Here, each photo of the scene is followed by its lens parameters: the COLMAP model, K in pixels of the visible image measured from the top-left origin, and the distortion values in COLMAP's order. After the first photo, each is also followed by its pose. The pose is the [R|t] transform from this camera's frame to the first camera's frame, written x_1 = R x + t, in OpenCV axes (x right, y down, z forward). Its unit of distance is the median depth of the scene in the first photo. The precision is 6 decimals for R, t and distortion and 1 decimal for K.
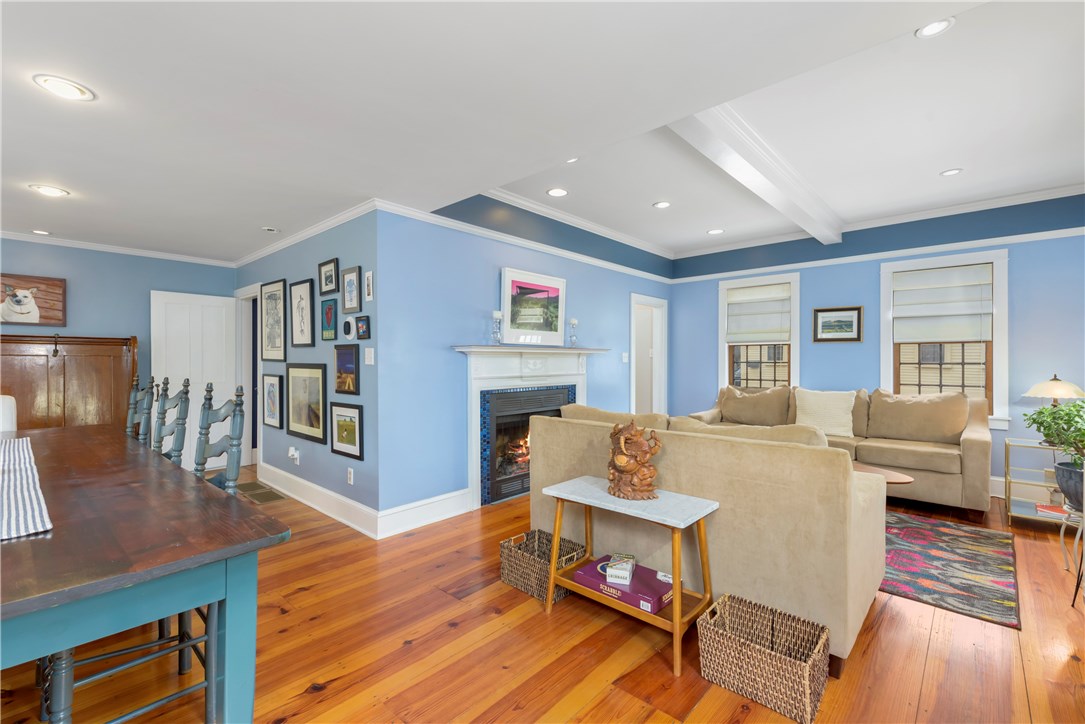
lens RADIAL K [[481.7, 0, 542.9], [0, 481.7, 360.7], [0, 0, 1]] dist [0.000961, 0.000002]
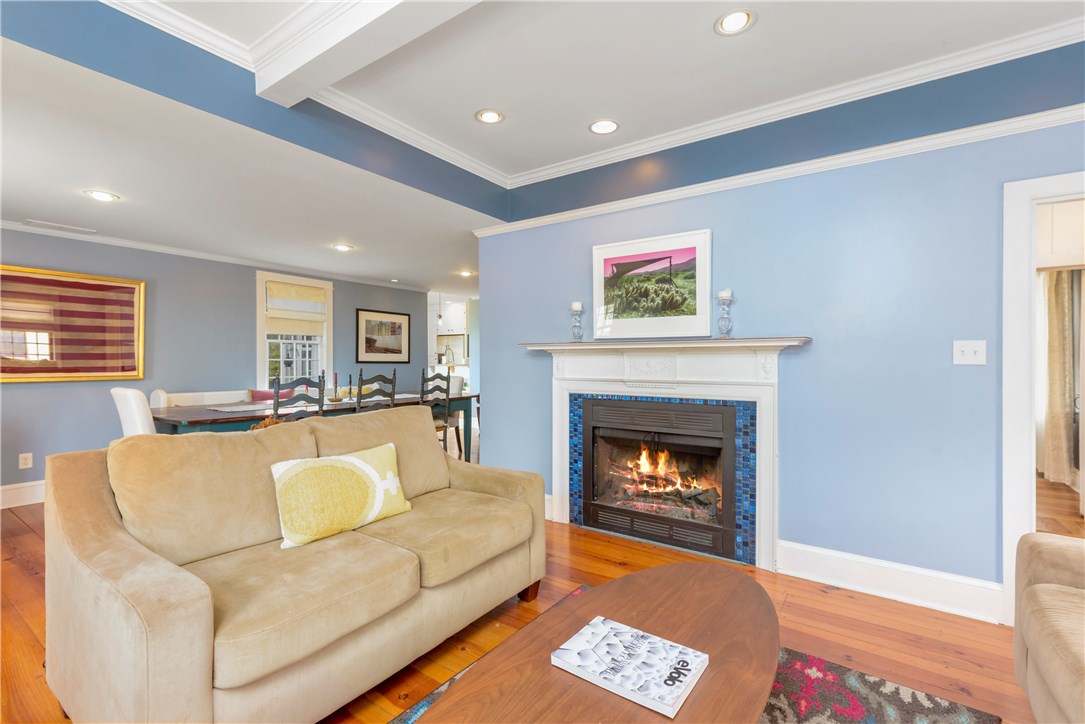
lens RADIAL K [[481.7, 0, 543.9], [0, 481.7, 361.6], [0, 0, 1]] dist [0.000961, 0.000002]
pose [[0.126392, 0.004449, -0.991970, 0.714887], [-0.000661, 0.999990, 0.004401, -0.000497], [0.991980, 0.000099, 0.126394, 0.799264]]
